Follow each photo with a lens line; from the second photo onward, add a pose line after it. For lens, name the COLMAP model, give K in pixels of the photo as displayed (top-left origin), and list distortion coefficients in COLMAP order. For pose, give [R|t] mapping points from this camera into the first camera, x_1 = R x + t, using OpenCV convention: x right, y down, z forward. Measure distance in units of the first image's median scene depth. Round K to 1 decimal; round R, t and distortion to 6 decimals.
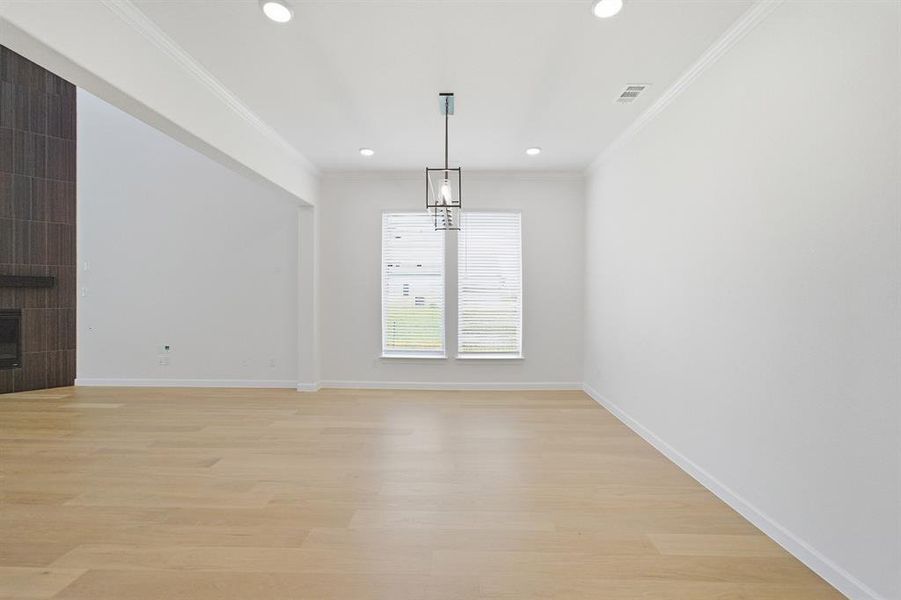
lens RADIAL K [[377.5, 0, 450.2], [0, 377.5, 296.3], [0, 0, 1]] dist [-0.015696, 0.007216]
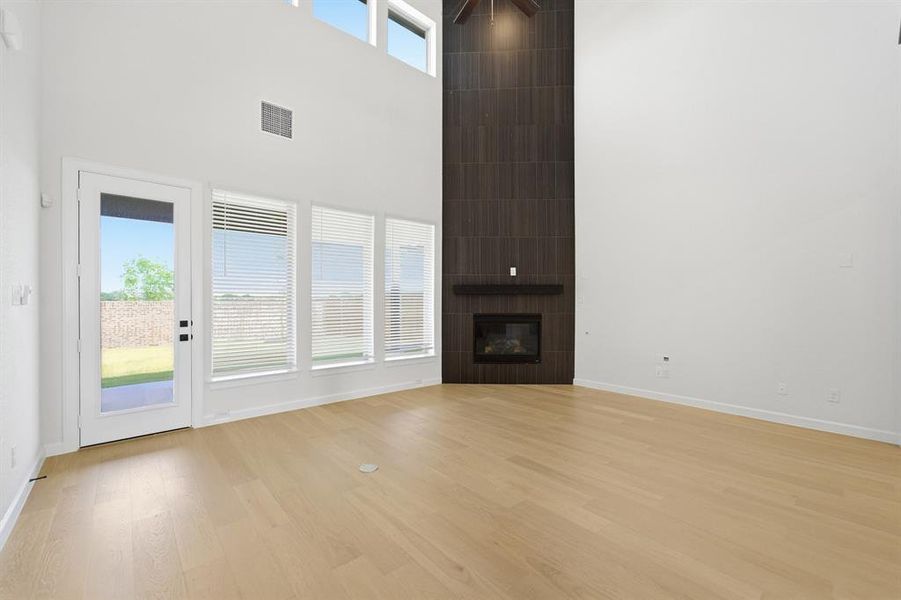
lens RADIAL K [[377.5, 0, 449.4], [0, 377.5, 298.6], [0, 0, 1]] dist [-0.015696, 0.007216]
pose [[0.681332, -0.008412, -0.731926, -0.468850], [-0.007351, 0.999805, -0.018333, 0.011818], [0.731938, 0.017871, 0.681137, -0.009793]]
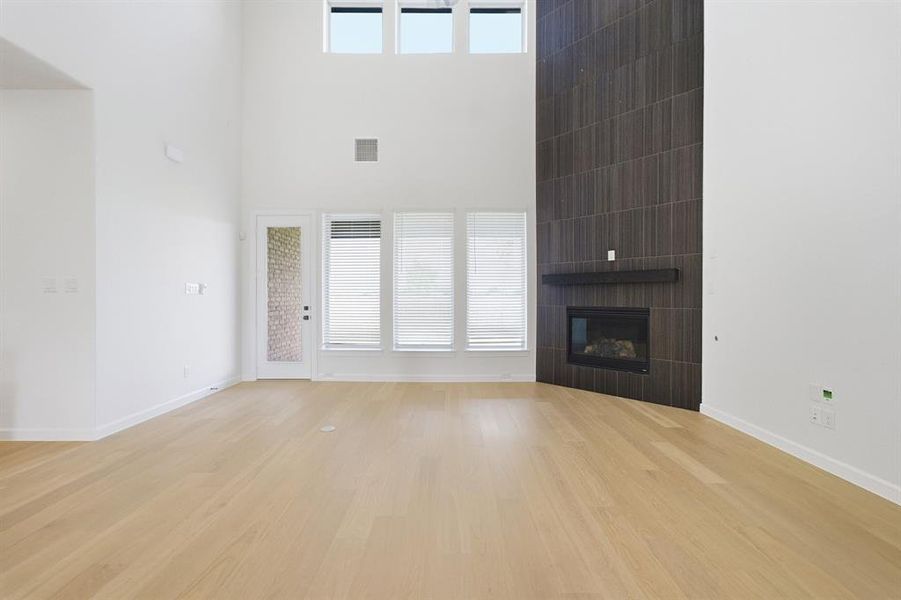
lens RADIAL K [[377.5, 0, 446.9], [0, 377.5, 295.8], [0, 0, 1]] dist [-0.015696, 0.007216]
pose [[0.015923, 0.001270, -0.999872, -0.268634], [-0.011406, 0.999934, 0.001089, 0.009464], [0.999808, 0.011387, 0.015936, 0.499272]]
